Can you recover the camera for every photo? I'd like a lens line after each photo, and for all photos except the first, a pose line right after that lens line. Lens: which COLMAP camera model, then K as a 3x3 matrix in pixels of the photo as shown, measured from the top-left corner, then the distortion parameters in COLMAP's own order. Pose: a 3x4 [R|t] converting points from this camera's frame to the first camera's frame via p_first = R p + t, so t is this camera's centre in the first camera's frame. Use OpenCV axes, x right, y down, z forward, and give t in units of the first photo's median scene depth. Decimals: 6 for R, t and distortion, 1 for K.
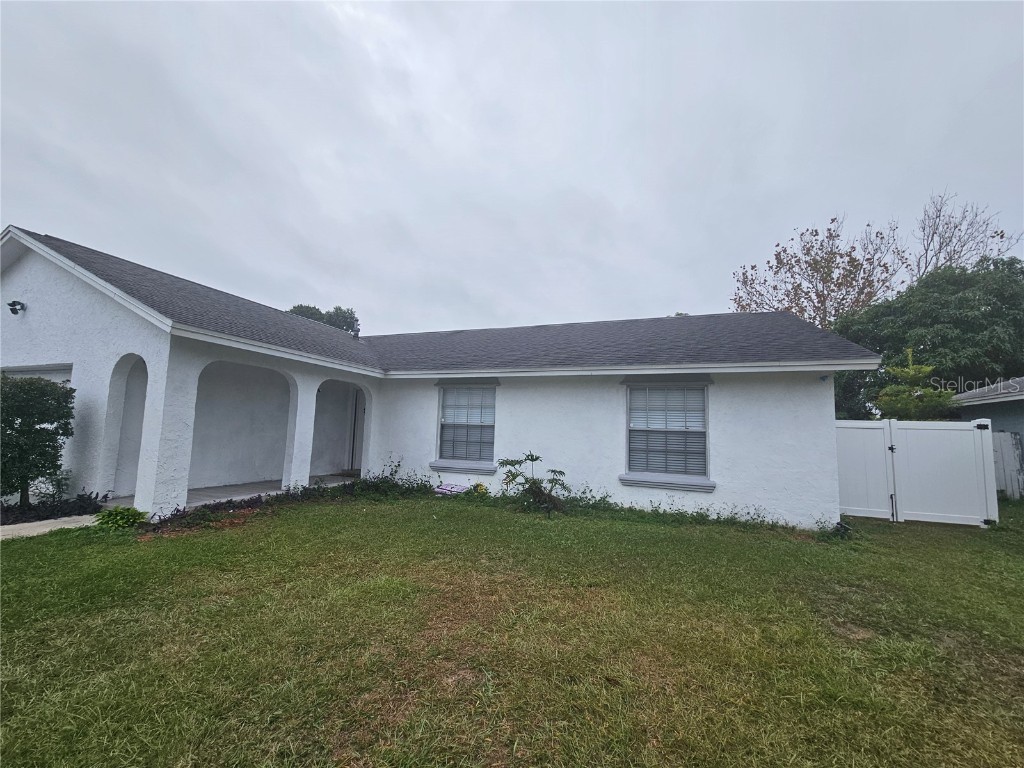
lens RADIAL K [[420.5, 0, 509.1], [0, 420.5, 386.5], [0, 0, 1]] dist [0.000726, -0.000478]
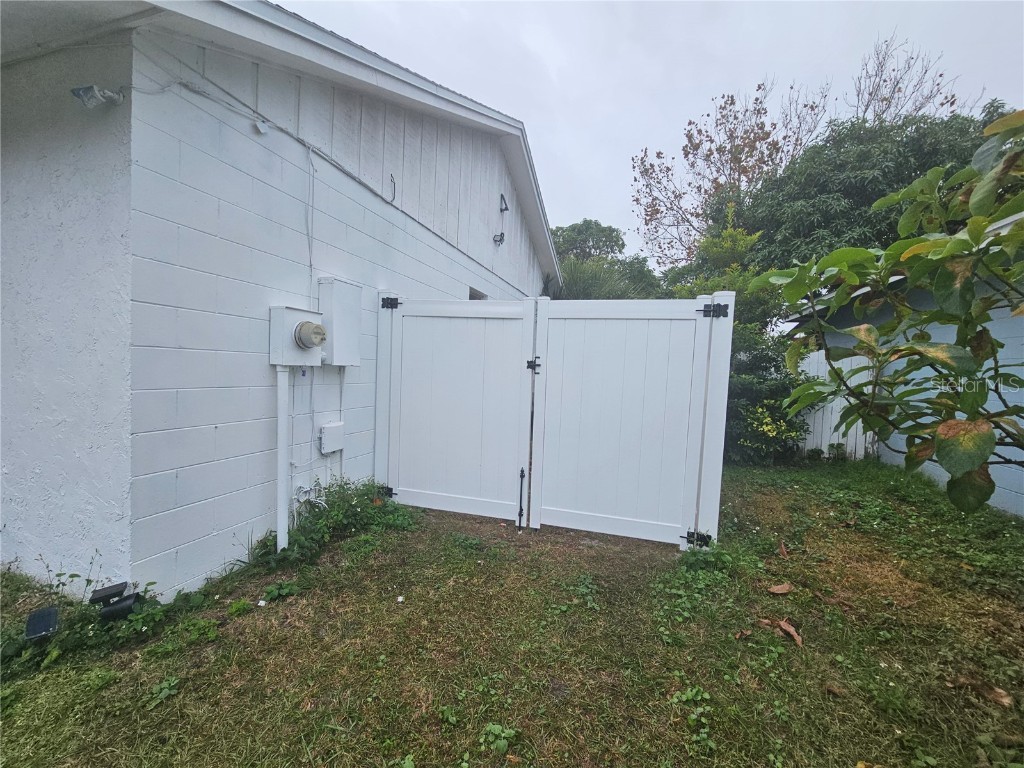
lens RADIAL K [[420.5, 0, 514.5], [0, 420.5, 385.9], [0, 0, 1]] dist [0.000726, -0.000478]
pose [[0.997782, 0.012064, 0.065457, 0.872259], [-0.022011, 0.987911, 0.153453, 0.104914], [-0.062815, -0.154553, 0.985986, 0.582320]]
